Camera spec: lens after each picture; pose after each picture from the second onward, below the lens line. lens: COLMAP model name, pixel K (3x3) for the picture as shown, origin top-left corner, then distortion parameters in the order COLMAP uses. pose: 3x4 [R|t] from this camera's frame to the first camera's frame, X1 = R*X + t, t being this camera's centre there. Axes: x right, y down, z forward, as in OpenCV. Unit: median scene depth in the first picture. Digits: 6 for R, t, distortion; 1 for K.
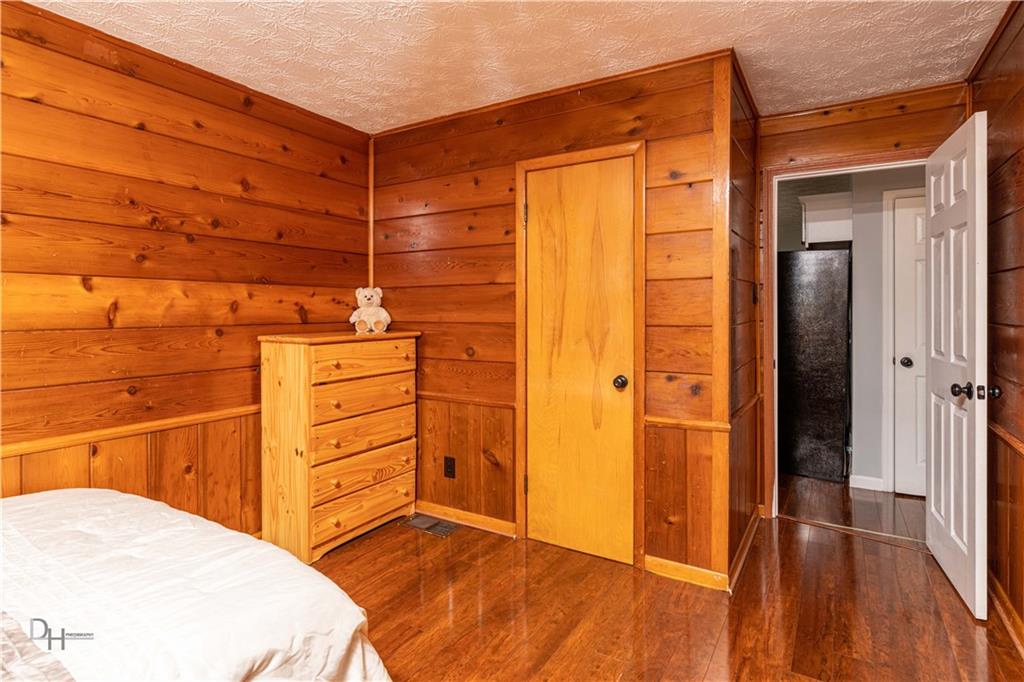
lens RADIAL K [[557.2, 0, 495.6], [0, 557.2, 312.1], [0, 0, 1]] dist [-0.001422, 0.000300]
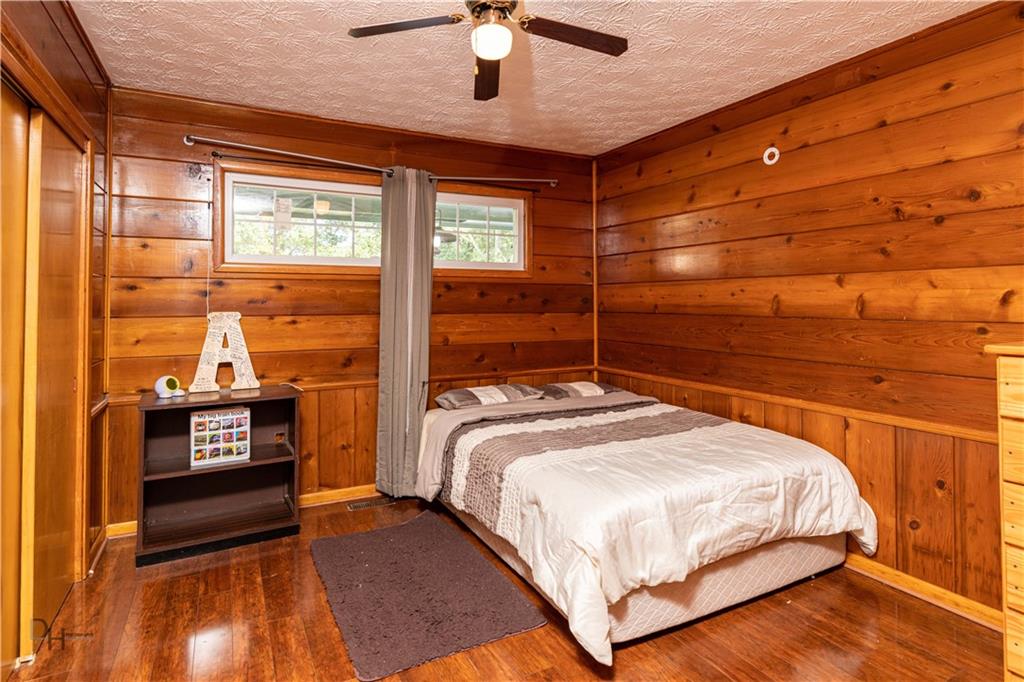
lens RADIAL K [[557.2, 0, 523.5], [0, 557.2, 296.6], [0, 0, 1]] dist [-0.001422, 0.000300]
pose [[-0.500293, -0.009924, -0.865799, 0.566060], [-0.003699, 0.999950, -0.009325, -0.002212], [0.865848, -0.001463, -0.500304, 0.919408]]
